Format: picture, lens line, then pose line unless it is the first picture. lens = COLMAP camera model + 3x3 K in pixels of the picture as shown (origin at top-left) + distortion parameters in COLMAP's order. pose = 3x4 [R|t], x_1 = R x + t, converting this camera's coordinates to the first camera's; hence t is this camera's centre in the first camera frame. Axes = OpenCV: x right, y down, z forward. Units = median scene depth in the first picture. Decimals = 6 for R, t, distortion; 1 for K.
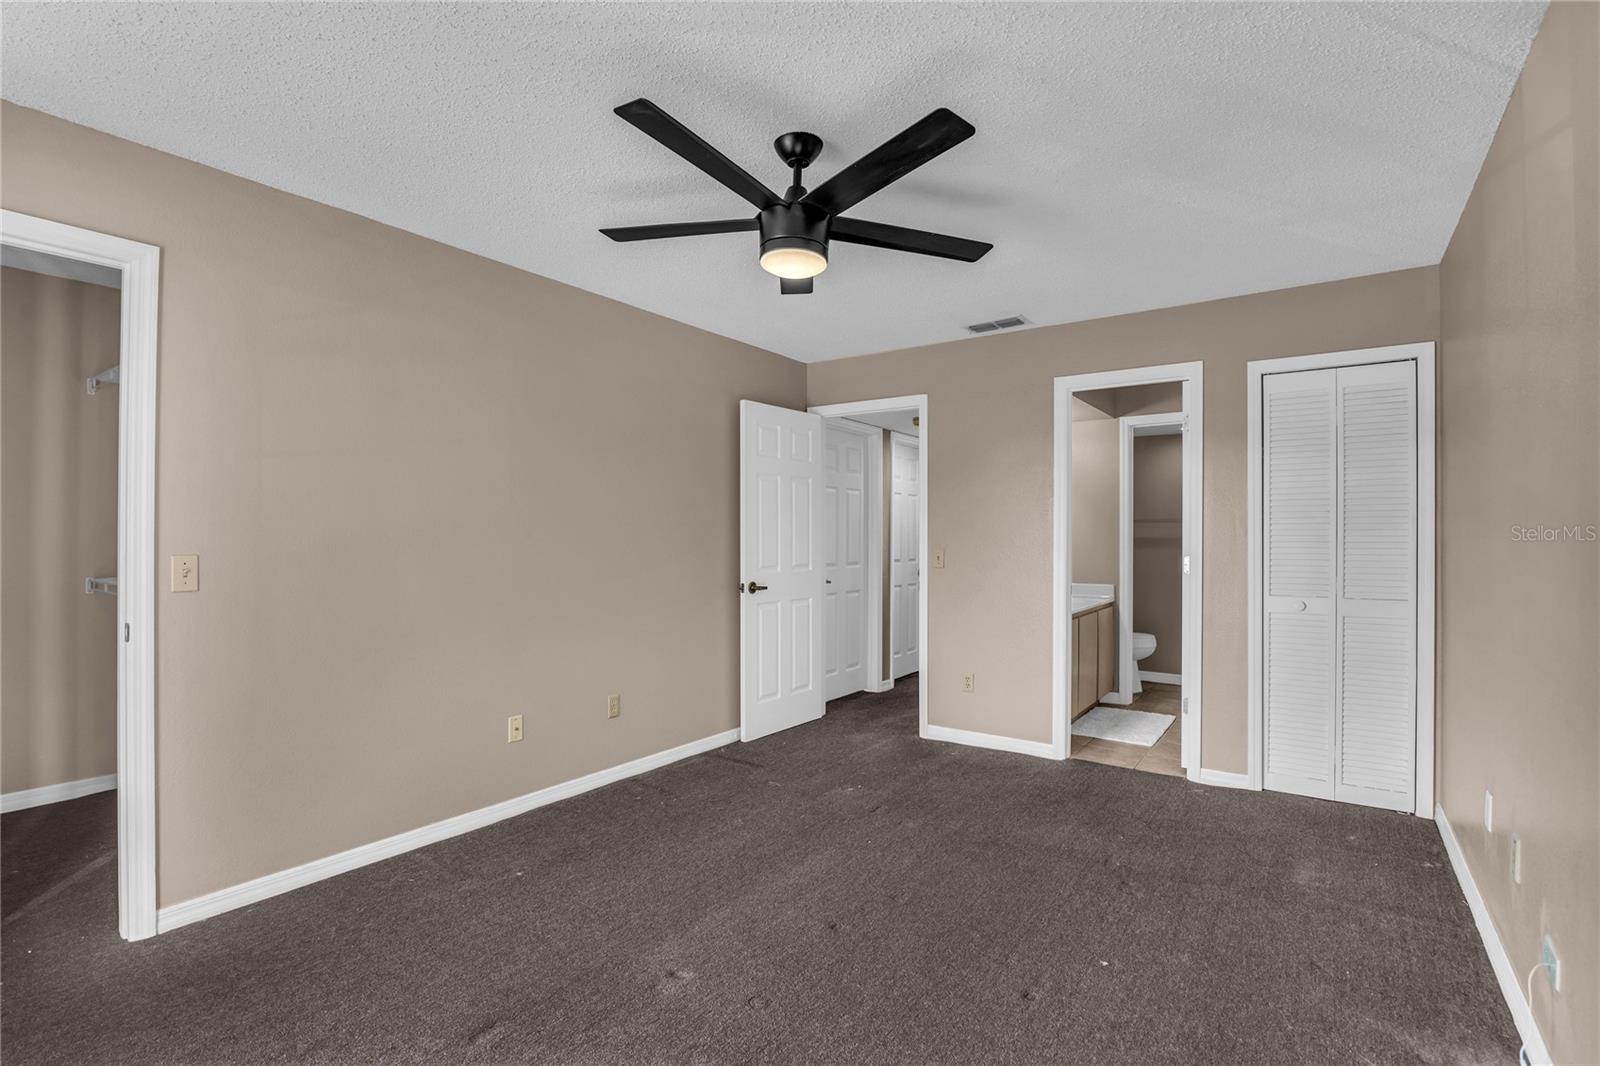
lens RADIAL K [[749.0, 0, 790.5], [0, 749.0, 537.4], [0, 0, 1]] dist [-0.021936, -0.001135]
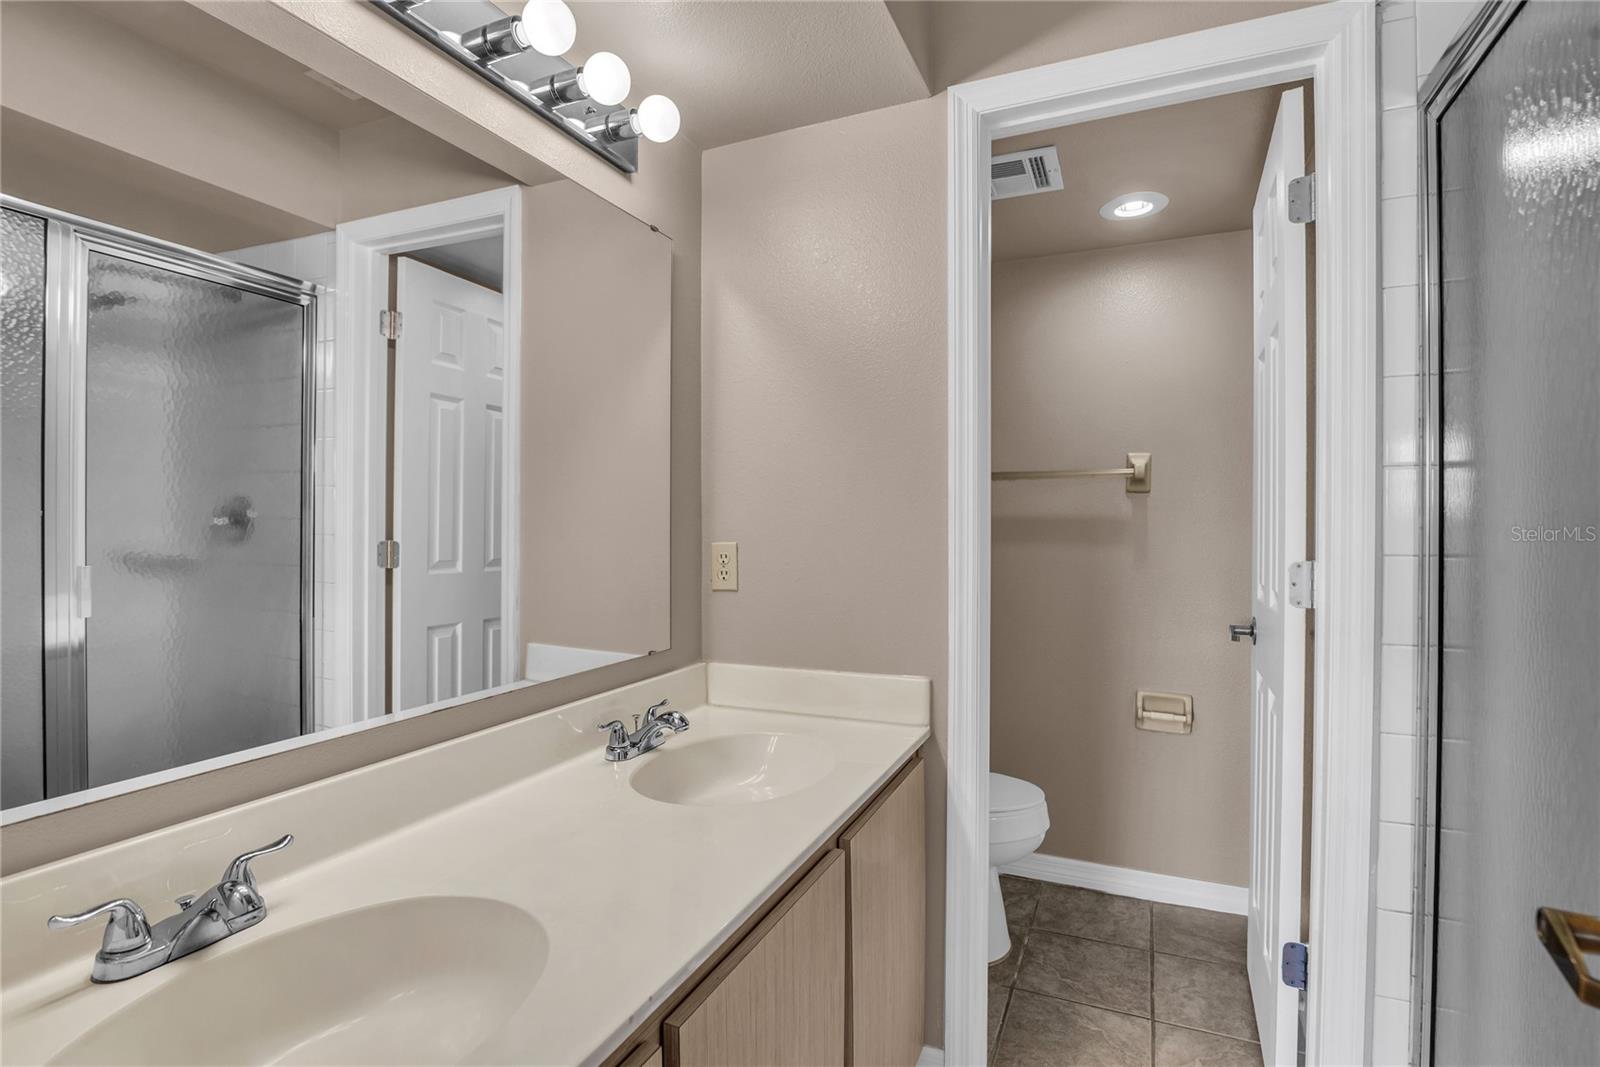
lens RADIAL K [[749.0, 0, 806.9], [0, 749.0, 523.0], [0, 0, 1]] dist [-0.021936, -0.001135]
pose [[0.980784, 0.003978, 0.195057, 0.319435], [-0.004375, 0.999989, 0.001601, 0.003095], [-0.195048, -0.002424, 0.980791, 0.700478]]
